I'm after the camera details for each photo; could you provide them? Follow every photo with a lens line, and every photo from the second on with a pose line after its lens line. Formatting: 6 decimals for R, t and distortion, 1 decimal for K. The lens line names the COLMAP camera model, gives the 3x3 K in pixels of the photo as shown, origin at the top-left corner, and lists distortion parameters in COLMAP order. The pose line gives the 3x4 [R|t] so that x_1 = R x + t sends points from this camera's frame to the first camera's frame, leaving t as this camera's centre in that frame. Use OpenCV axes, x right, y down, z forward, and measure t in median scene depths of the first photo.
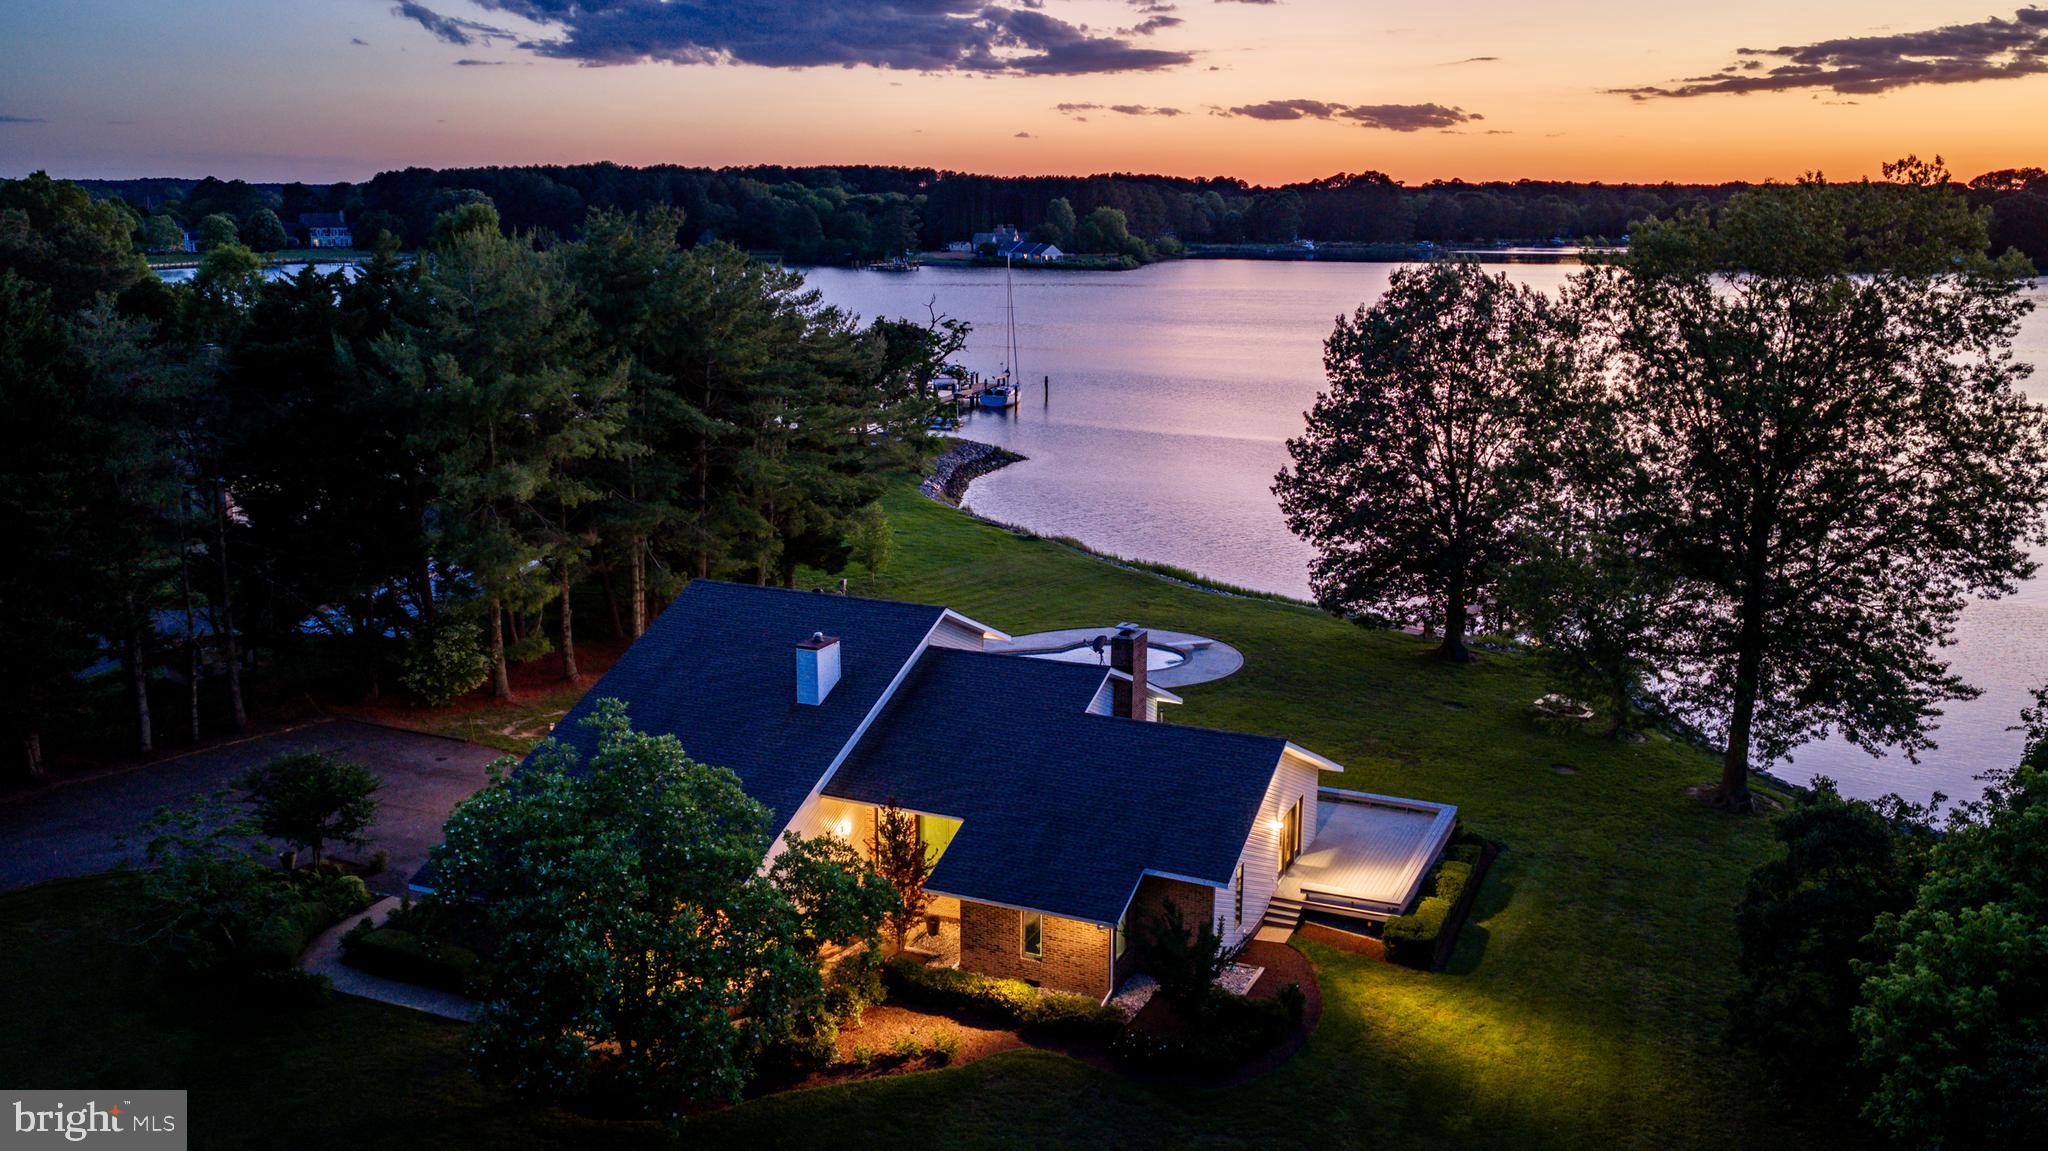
lens RADIAL K [[1705.3, 0, 1024.0], [0, 1705.3, 575.5], [0, 0, 1]] dist [0.025318, -0.056544]
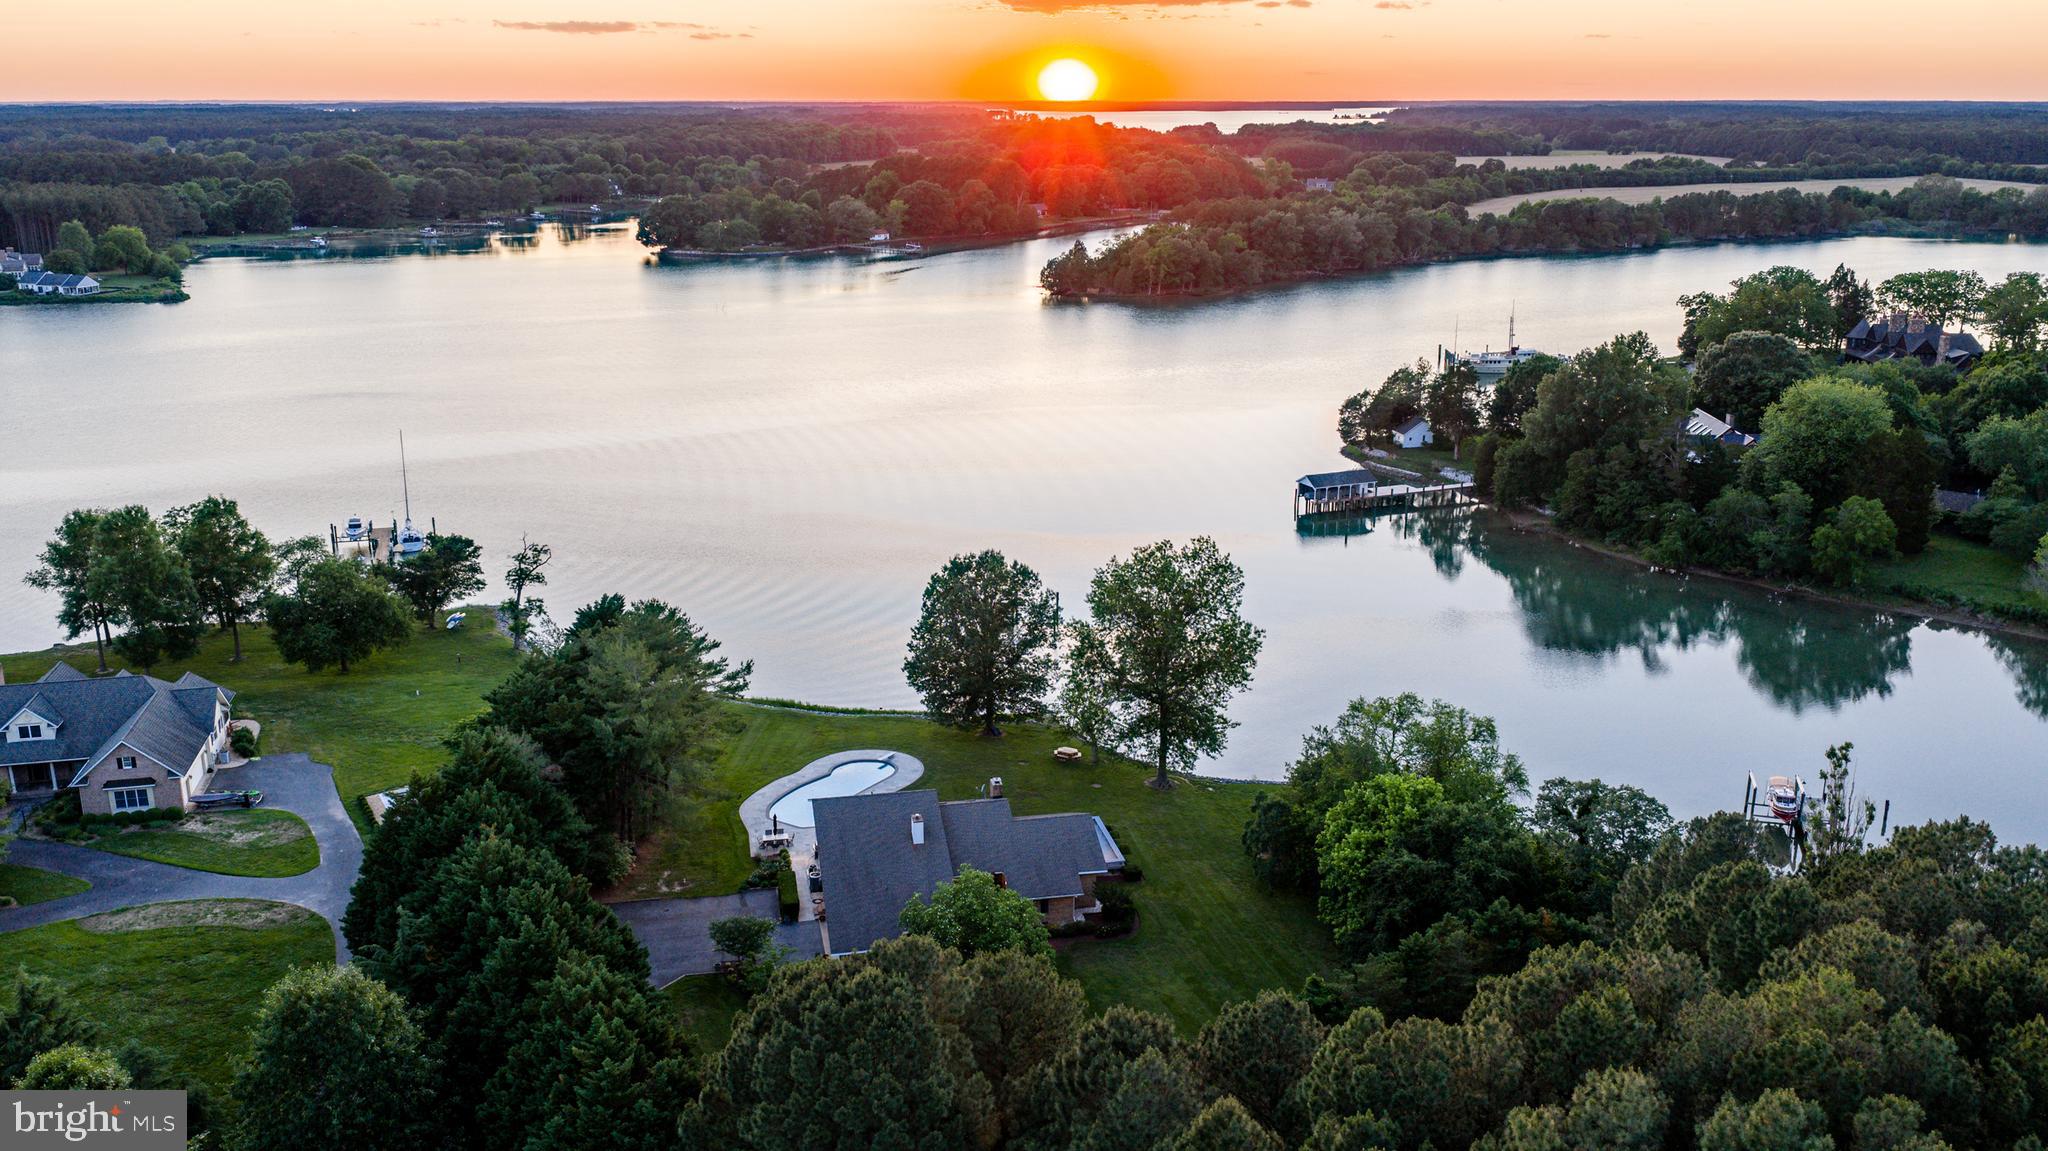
lens RADIAL K [[1705.3, 0, 1024.0], [0, 1705.3, 575.5], [0, 0, 1]] dist [0.025318, -0.056544]
pose [[0.812744, -0.160999, 0.559935, -0.844004], [0.130550, 0.986948, 0.094285, -0.332055], [-0.567806, -0.003530, 0.823155, -0.713233]]
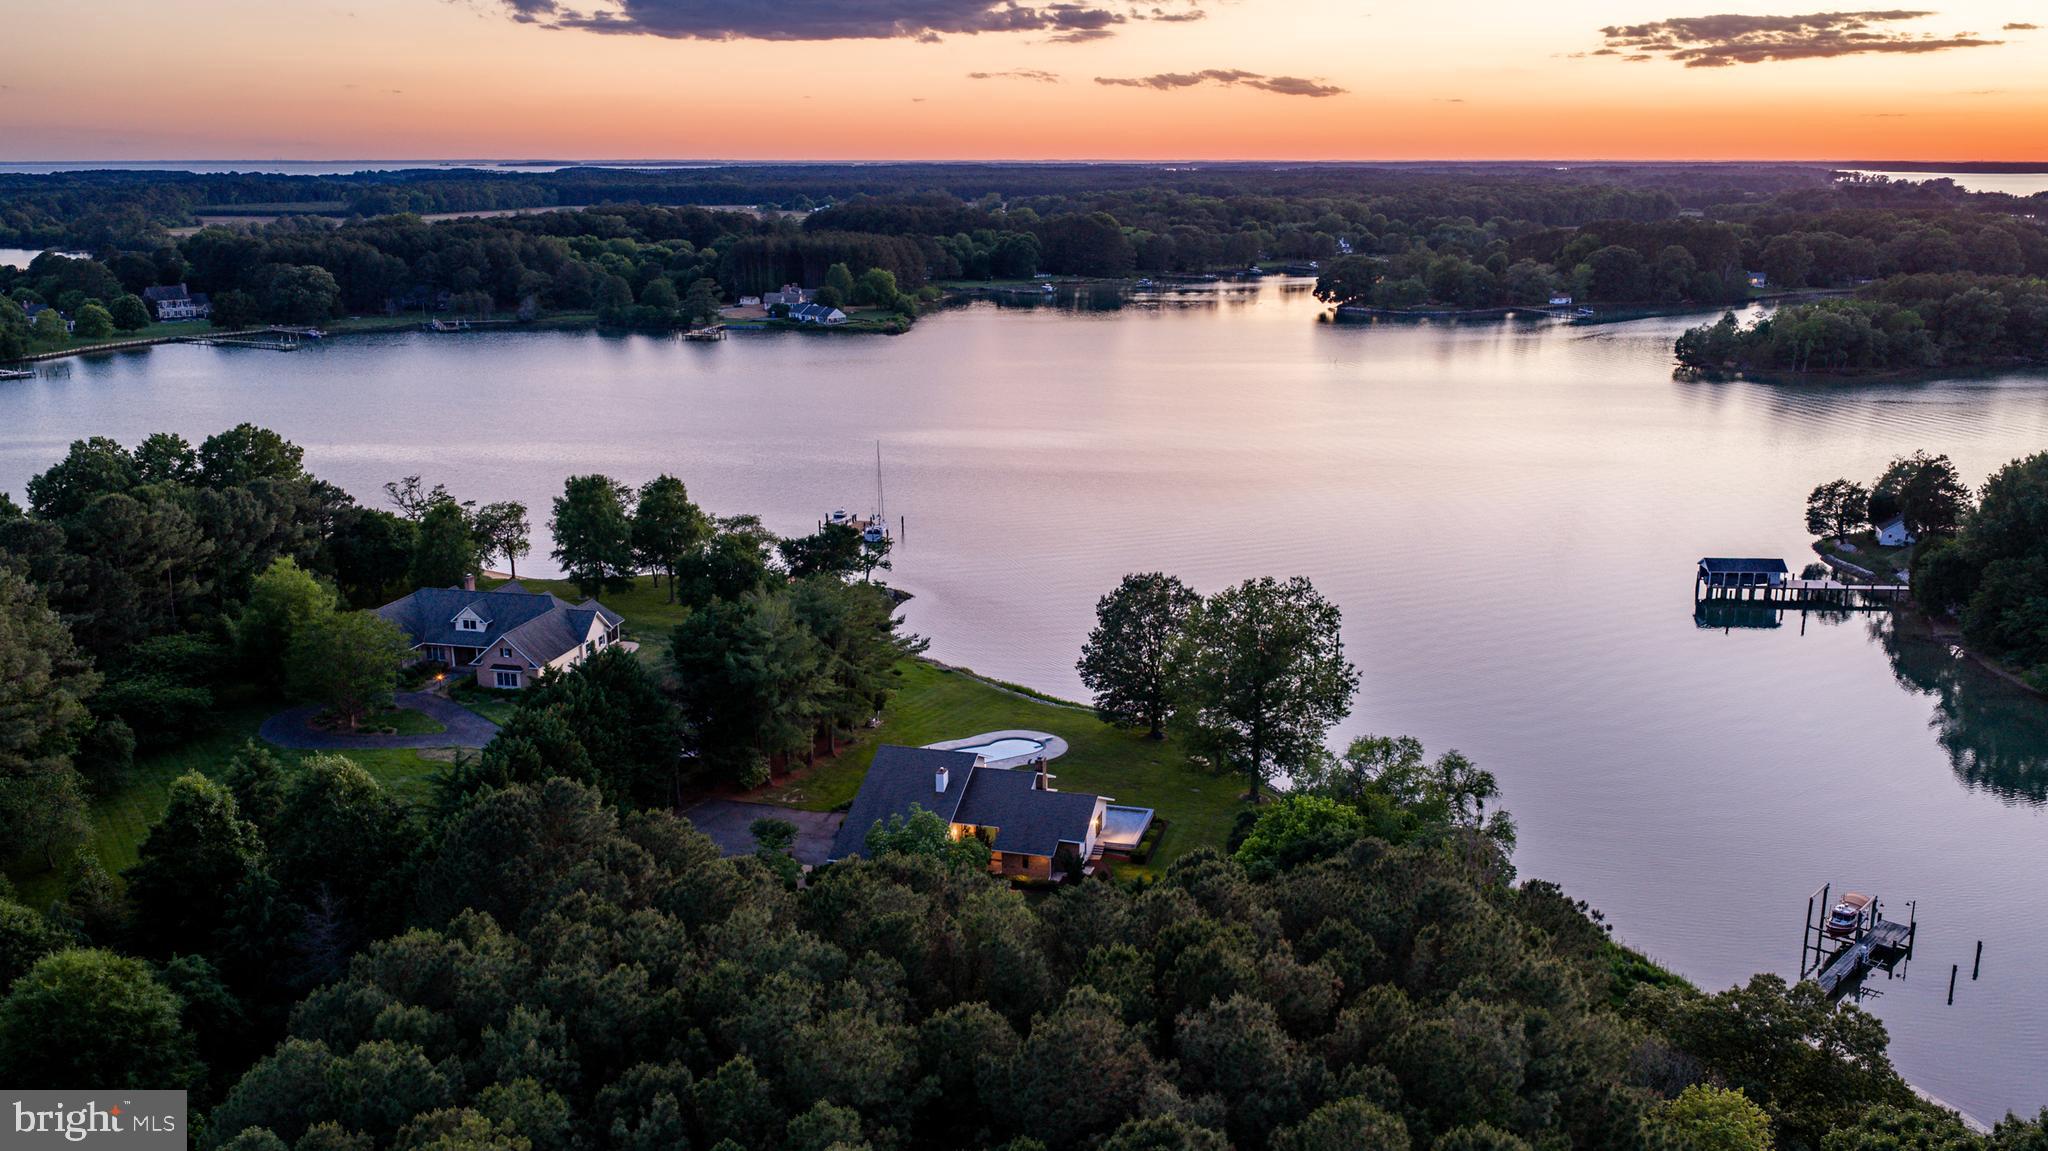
lens RADIAL K [[1694.9, 0, 1024.0], [0, 1694.9, 575.5], [0, 0, 1]] dist [0.018067, -0.056981]
pose [[0.988037, -0.041689, 0.148473, -0.258558], [0.038437, 0.998956, 0.024707, -0.236704], [-0.149348, -0.018704, 0.988608, -1.247676]]
